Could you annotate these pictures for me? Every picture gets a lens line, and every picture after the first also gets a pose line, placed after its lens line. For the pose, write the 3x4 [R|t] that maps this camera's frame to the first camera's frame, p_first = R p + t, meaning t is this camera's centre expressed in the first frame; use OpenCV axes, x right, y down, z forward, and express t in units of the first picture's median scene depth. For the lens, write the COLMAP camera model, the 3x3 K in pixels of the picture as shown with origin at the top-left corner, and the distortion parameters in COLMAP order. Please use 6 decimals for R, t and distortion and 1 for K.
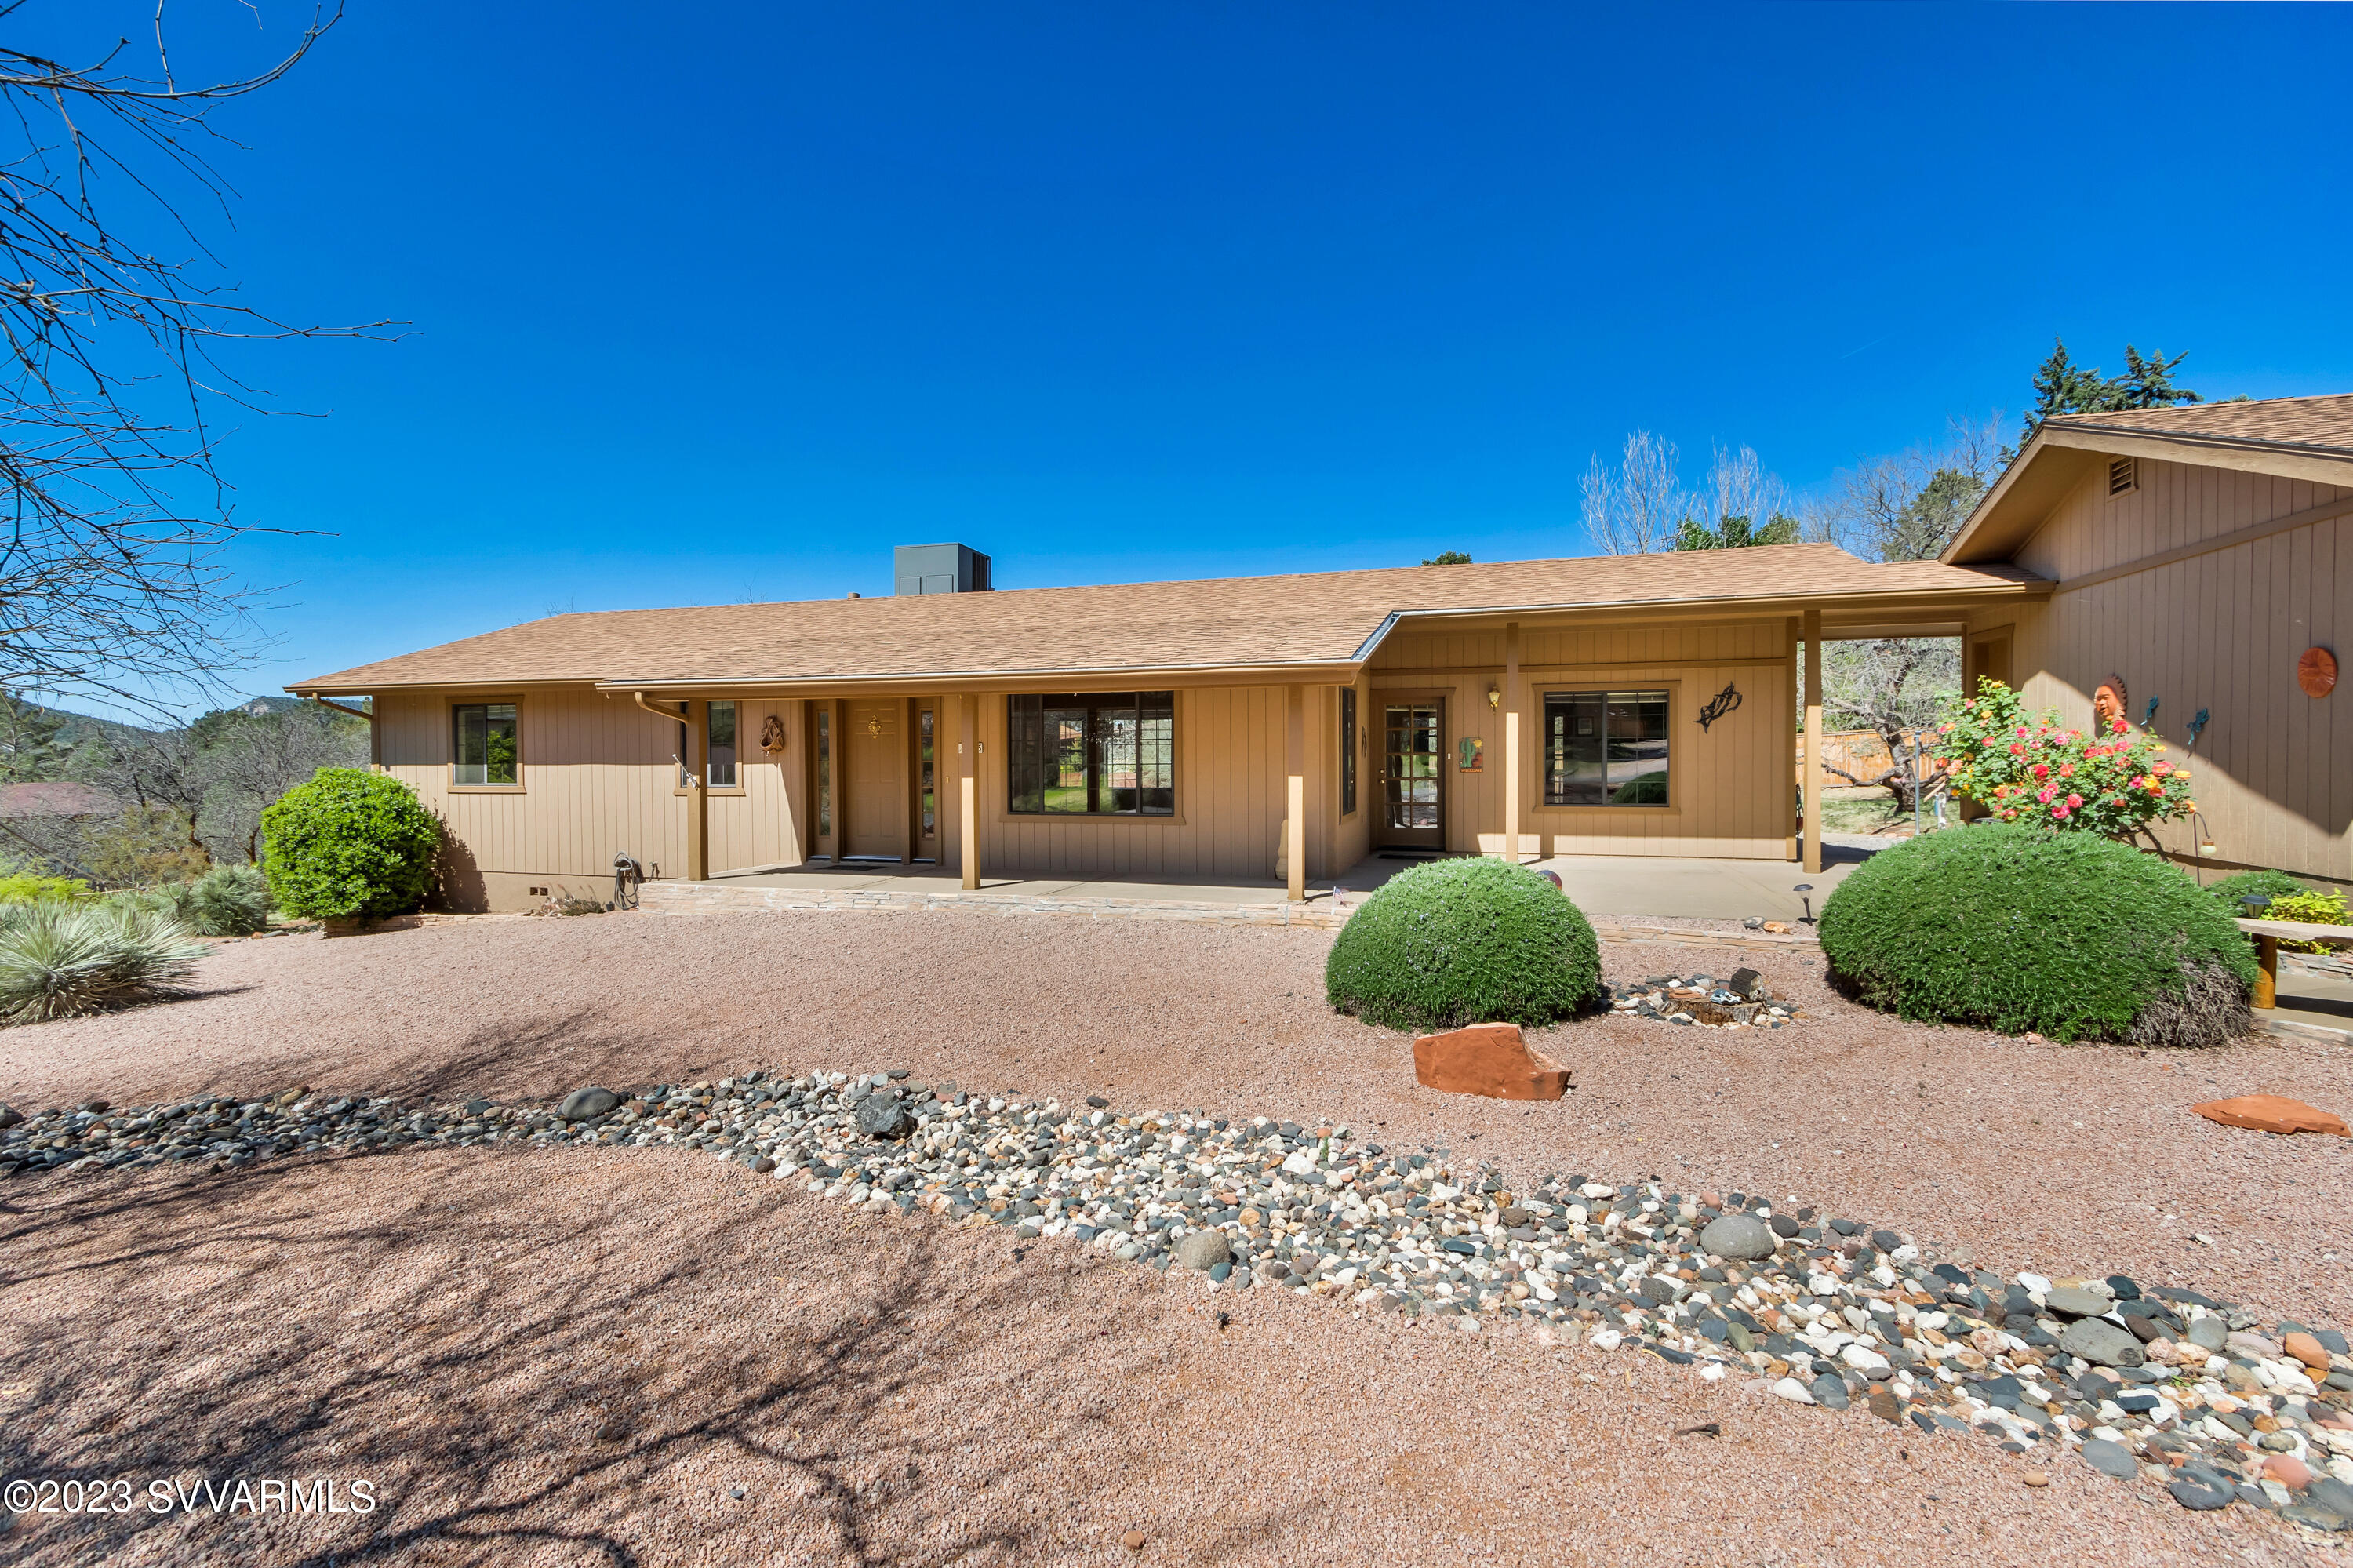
lens RADIAL K [[1053.2, 0, 1182.3], [0, 1053.2, 781.9], [0, 0, 1]] dist [0.003661, -0.001550]
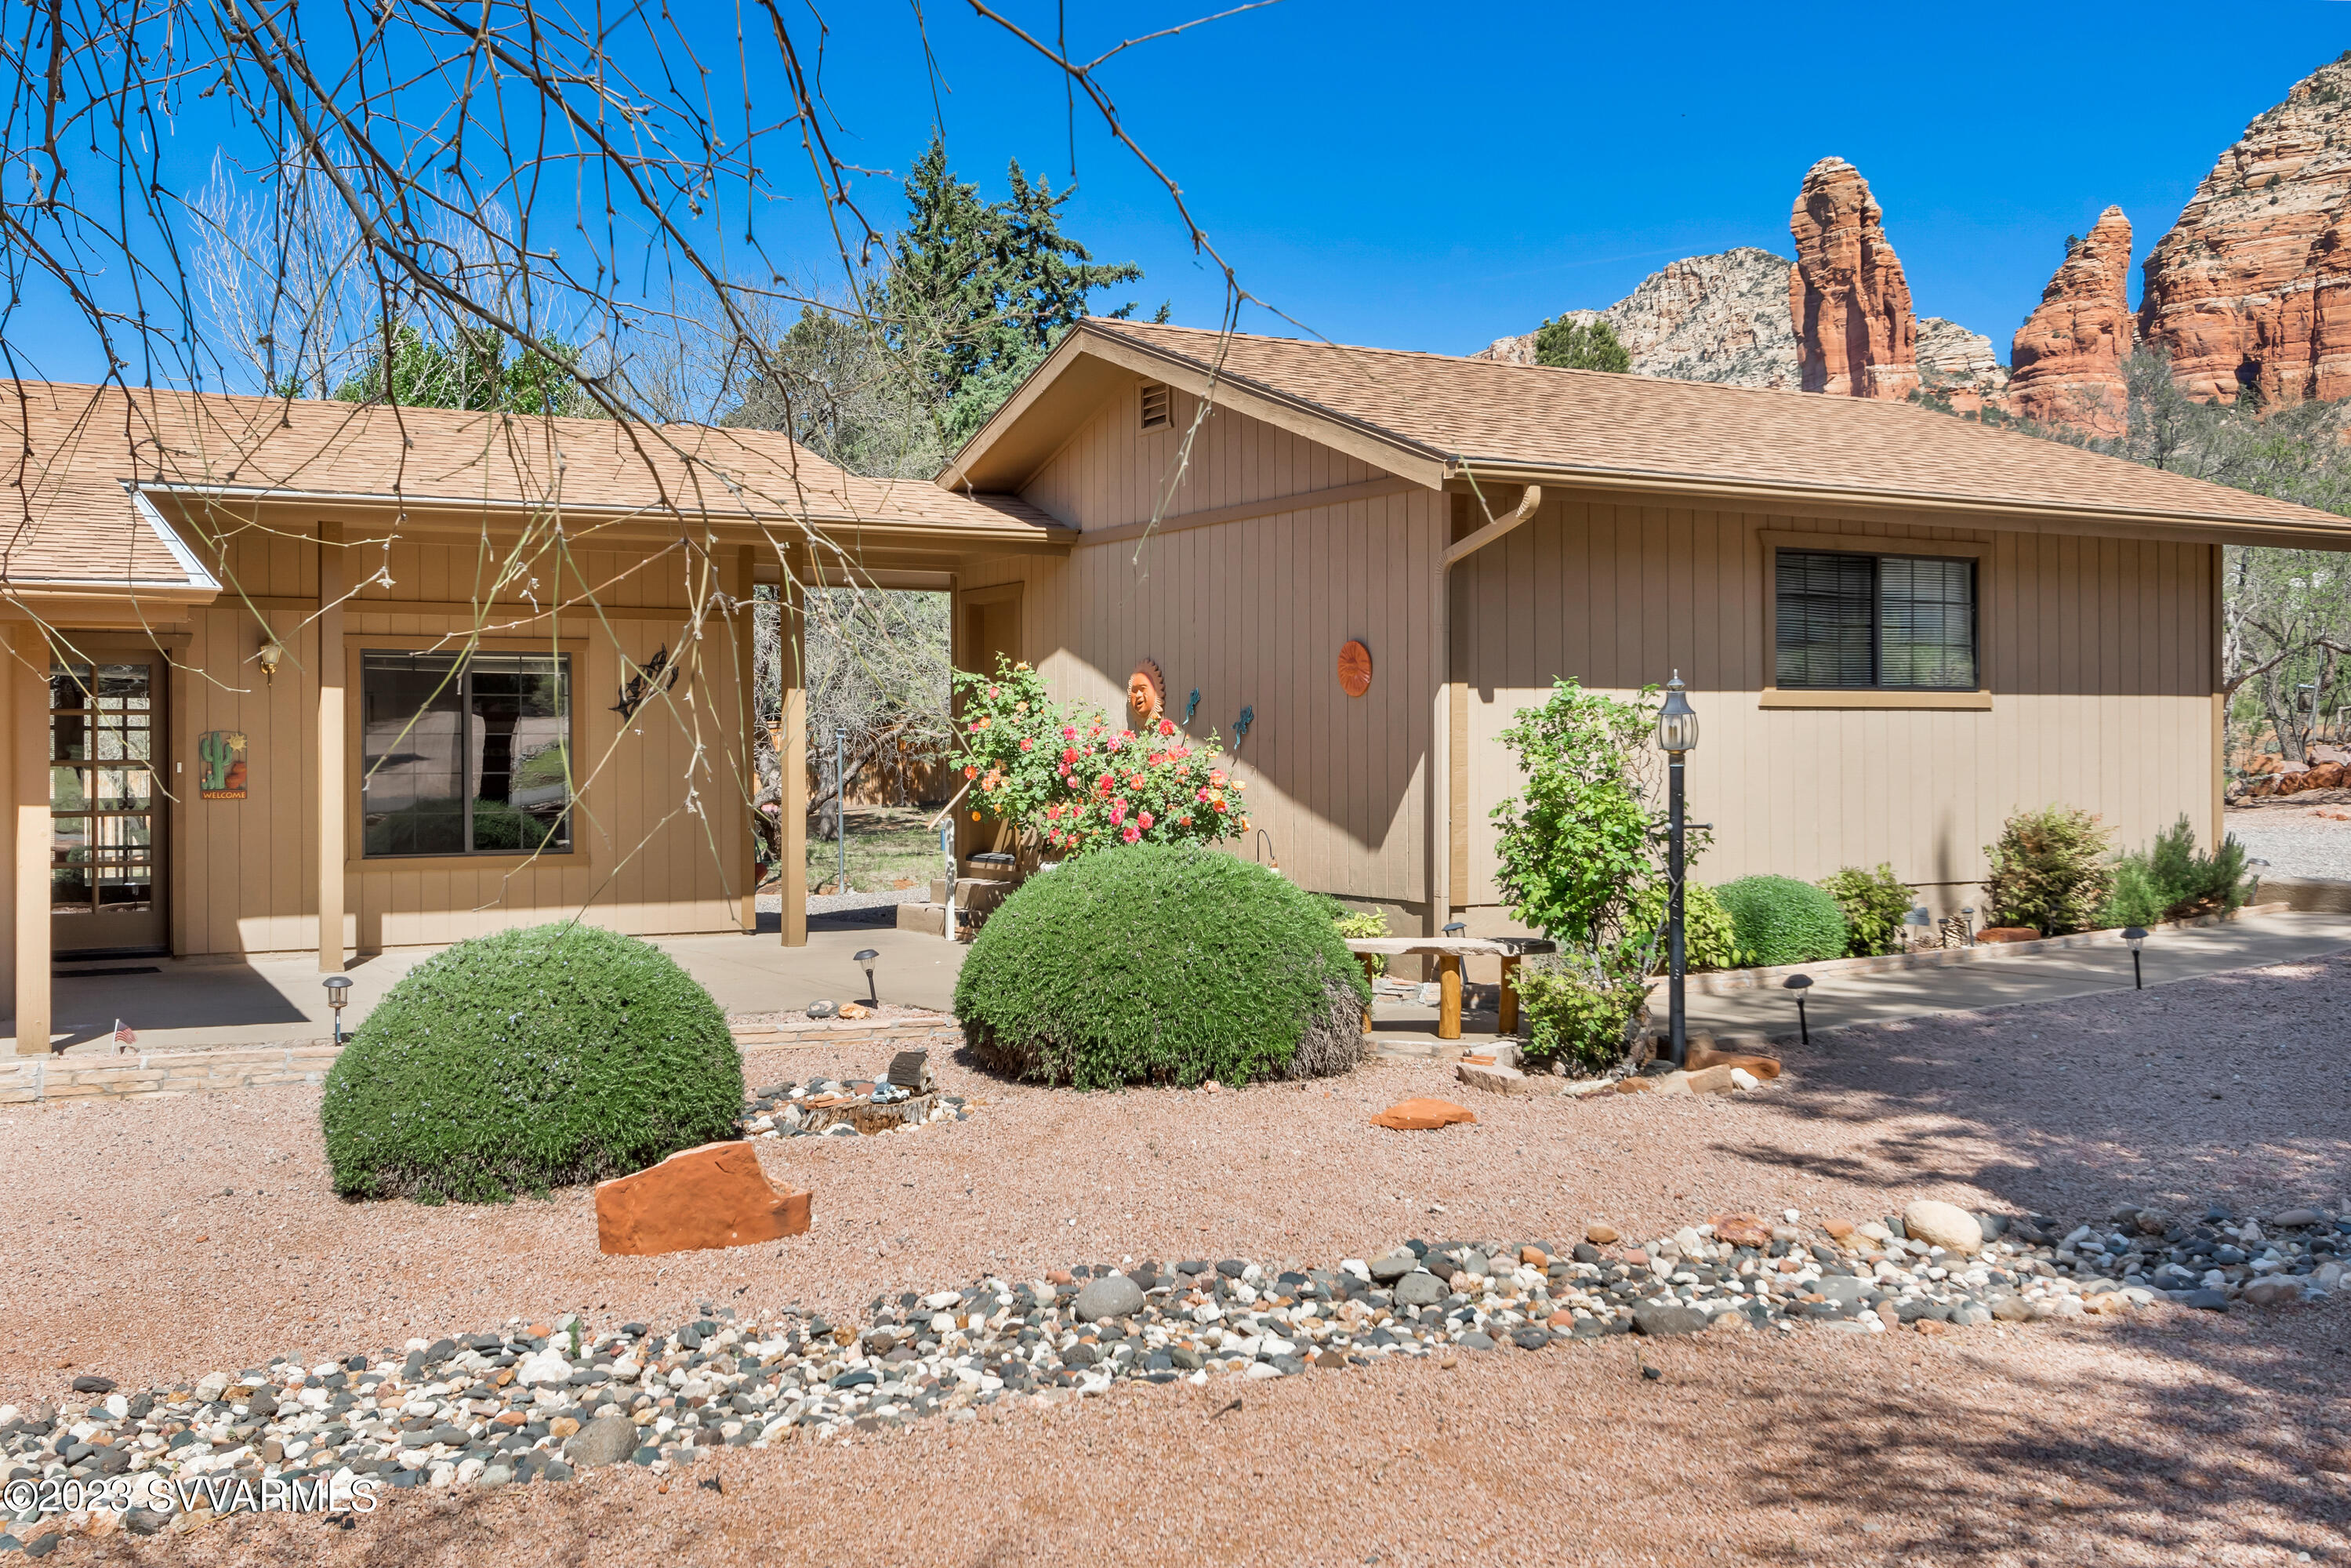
lens RADIAL K [[2224.5, 0, 1178.0], [0, 2224.5, 796.8], [0, 0, 1]] dist [0.035884, 0.000000]
pose [[0.675882, -0.011583, 0.736919, -0.469944], [0.022101, 0.999745, -0.004556, 0.011347], [-0.736678, 0.019366, 0.675966, -0.183353]]
